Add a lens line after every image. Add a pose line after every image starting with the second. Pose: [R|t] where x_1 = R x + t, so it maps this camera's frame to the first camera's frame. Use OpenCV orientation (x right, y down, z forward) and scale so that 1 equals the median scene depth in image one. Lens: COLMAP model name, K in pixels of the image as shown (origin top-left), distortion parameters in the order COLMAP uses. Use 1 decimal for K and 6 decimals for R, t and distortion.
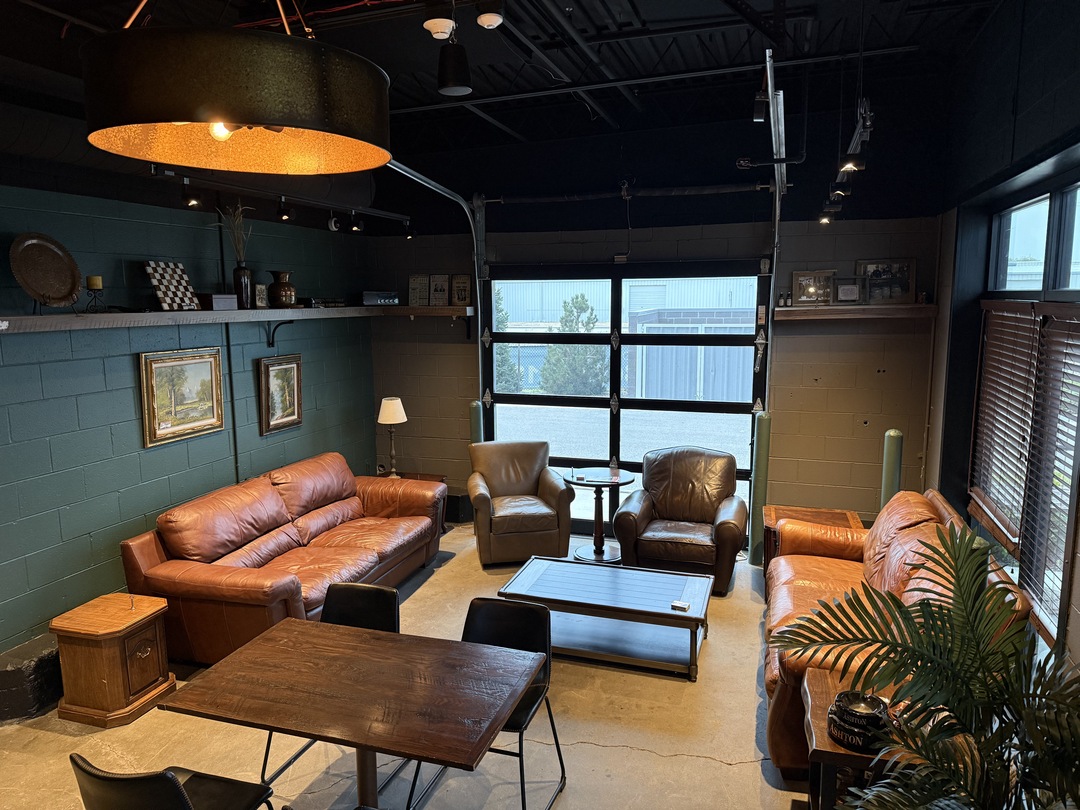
lens RADIAL K [[760.8, 0, 538.5], [0, 760.8, 404.1], [0, 0, 1]] dist [0.051634, -0.060134]
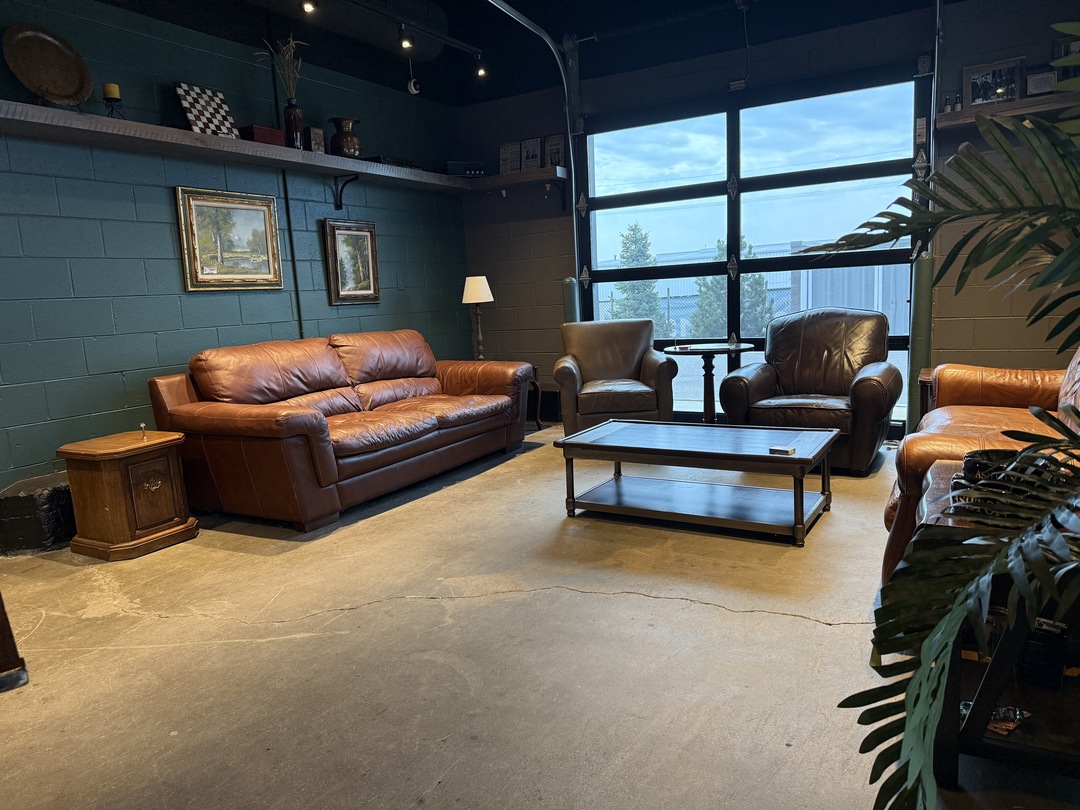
lens RADIAL K [[760.8, 0, 538.8], [0, 760.8, 406.4], [0, 0, 1]] dist [0.051634, -0.060134]
pose [[0.974686, -0.009348, -0.223384, 0.088895], [0.012727, 0.999825, 0.013693, 0.153689], [0.223217, -0.016189, 0.974634, 0.153010]]
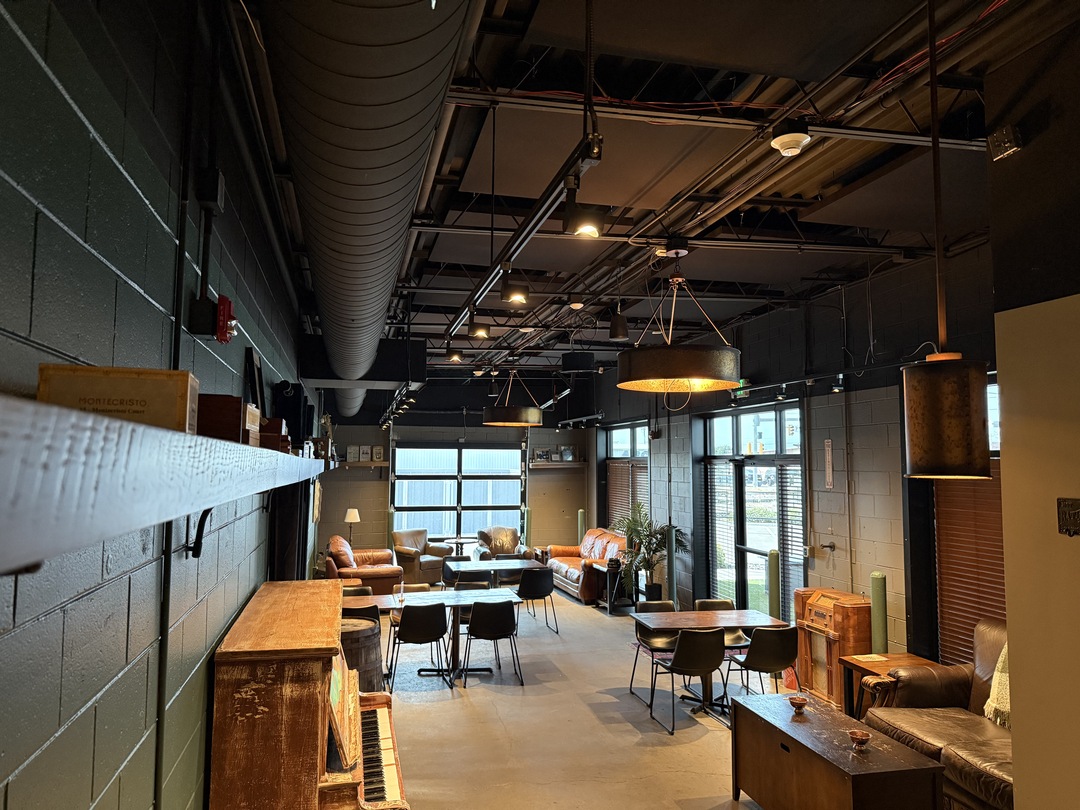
lens RADIAL K [[760.8, 0, 548.0], [0, 760.8, 393.9], [0, 0, 1]] dist [0.051634, -0.060134]
pose [[0.843620, 0.057464, 0.533857, -0.926068], [0.065983, 0.975626, -0.209284, 0.164014], [-0.532871, 0.211781, 0.819266, -1.021174]]
